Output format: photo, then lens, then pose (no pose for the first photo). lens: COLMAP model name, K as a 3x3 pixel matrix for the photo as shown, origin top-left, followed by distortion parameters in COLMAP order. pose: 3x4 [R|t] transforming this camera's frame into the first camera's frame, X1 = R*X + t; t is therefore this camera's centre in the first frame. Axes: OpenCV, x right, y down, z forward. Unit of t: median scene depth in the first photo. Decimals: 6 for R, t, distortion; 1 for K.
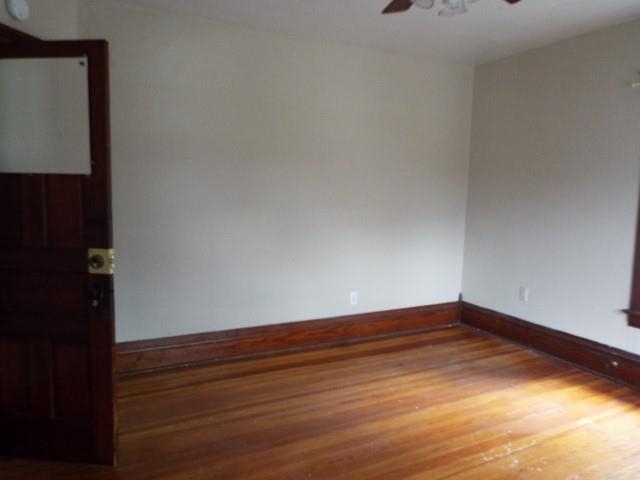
lens RADIAL K [[469.2, 0, 324.5], [0, 469.2, 235.4], [0, 0, 1]] dist [-0.006126, 0.005674]
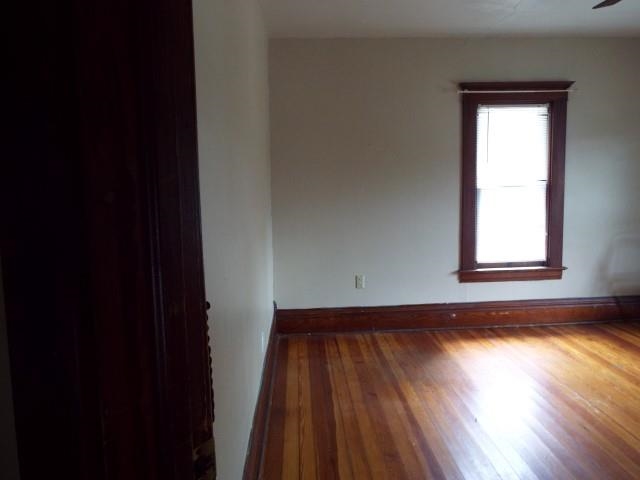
lens RADIAL K [[469.2, 0, 324.5], [0, 469.2, 235.4], [0, 0, 1]] dist [-0.006126, 0.005674]
pose [[0.374386, -0.108113, 0.920949, -0.593411], [0.111783, 0.991199, 0.070918, -0.061128], [-0.920510, 0.076396, 0.383177, 0.766086]]
